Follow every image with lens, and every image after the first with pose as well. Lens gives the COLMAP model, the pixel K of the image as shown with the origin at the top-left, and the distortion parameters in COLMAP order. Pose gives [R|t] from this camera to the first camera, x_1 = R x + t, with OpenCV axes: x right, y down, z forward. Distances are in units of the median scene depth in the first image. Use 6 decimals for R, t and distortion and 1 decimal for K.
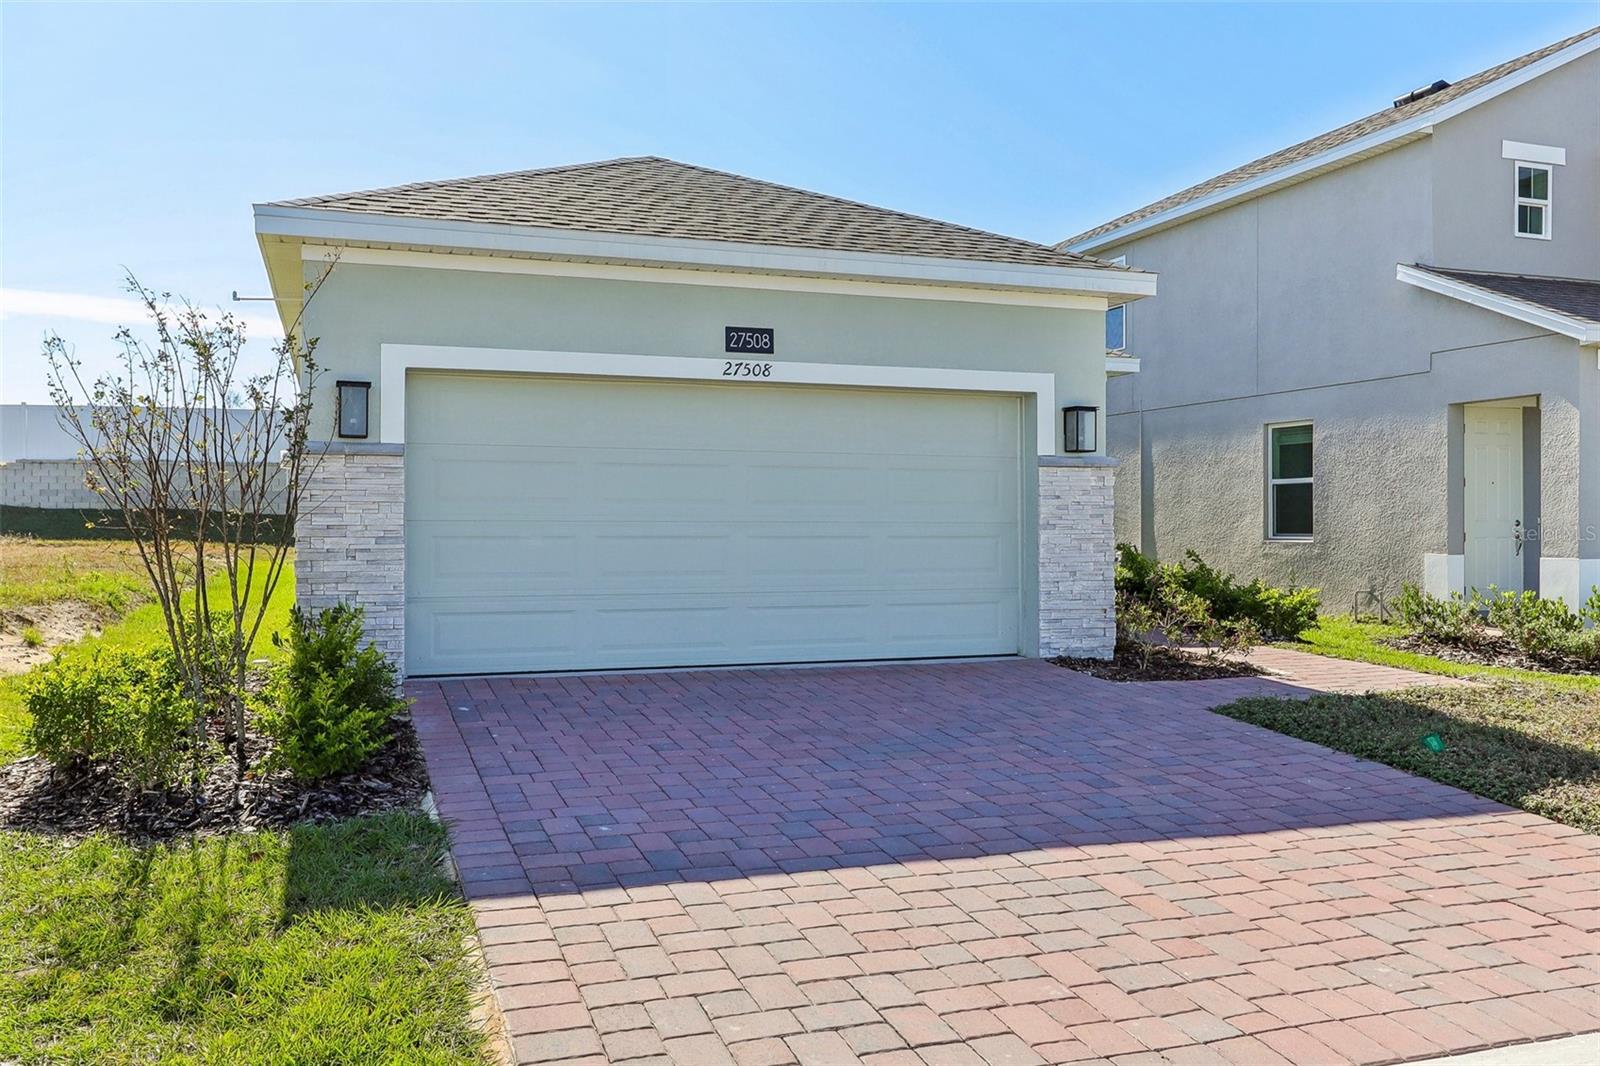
lens RADIAL K [[1275.1, 0, 802.6], [0, 1275.1, 530.4], [0, 0, 1]] dist [-0.007206, -0.004865]
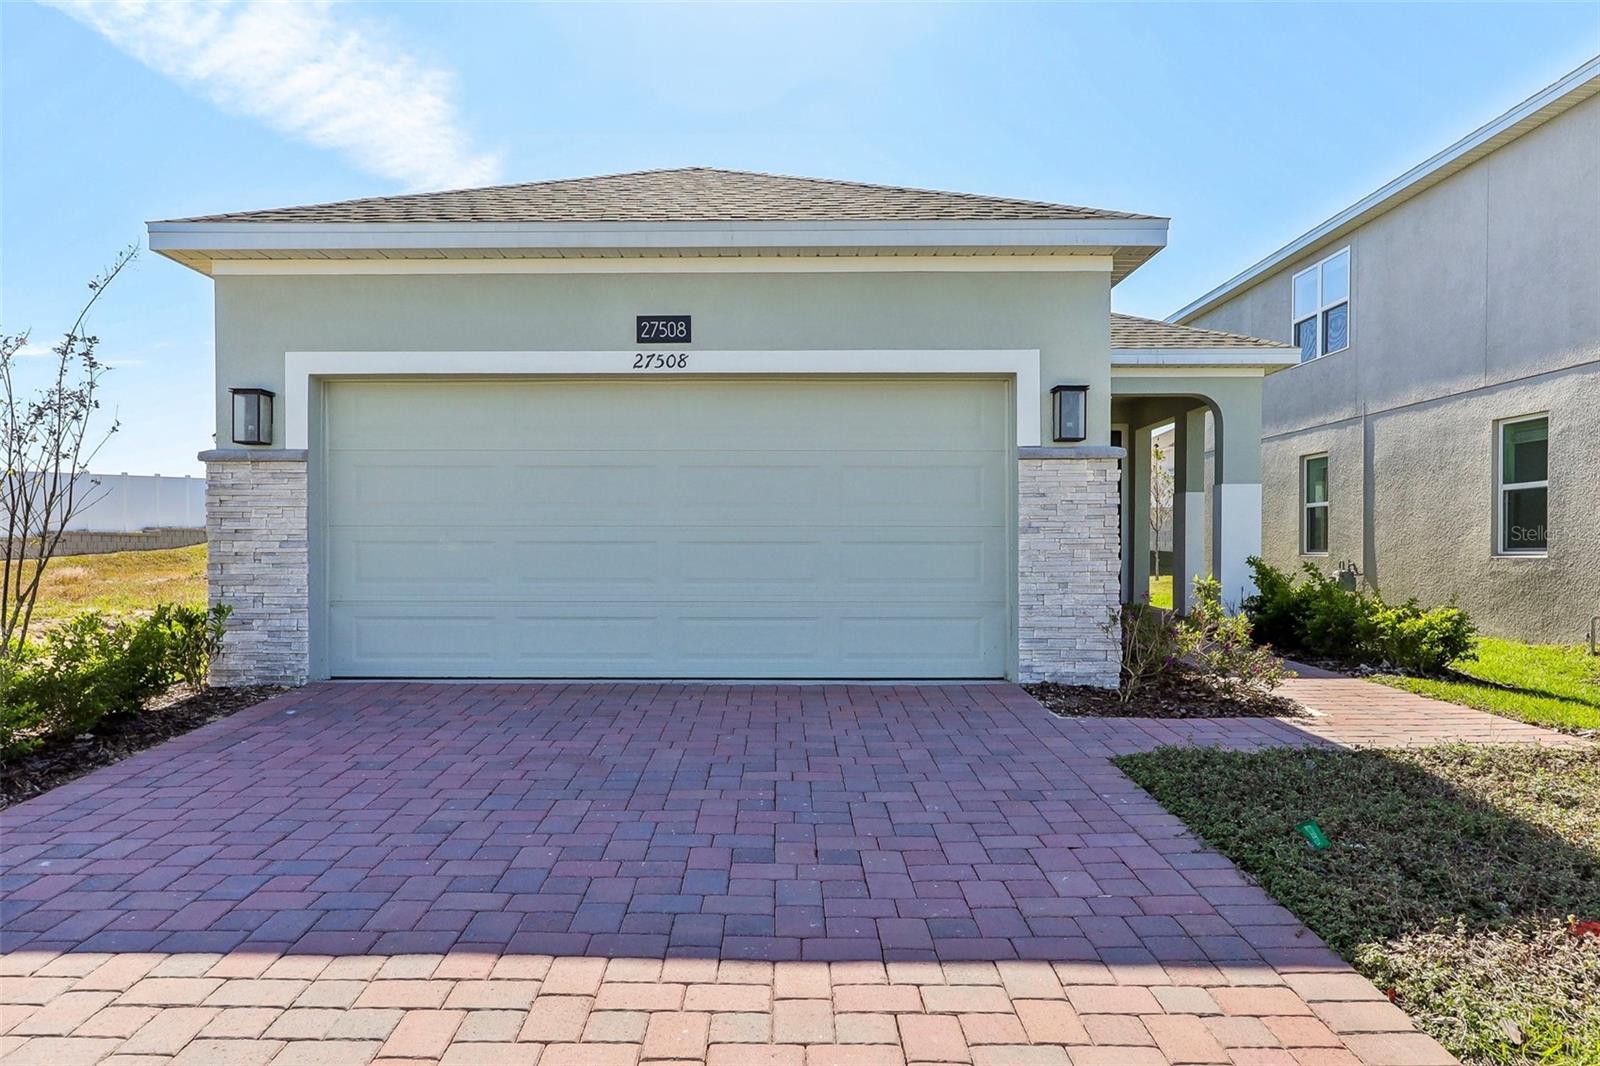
lens RADIAL K [[1108.7, 0, 765.7], [0, 1108.7, 574.2], [0, 0, 1]] dist [-0.006070, 0.003725]
pose [[0.940898, 0.004422, -0.338660, 0.278658], [0.000379, 0.999900, 0.014108, 0.016250], [0.338689, -0.013403, 0.940803, 0.243605]]
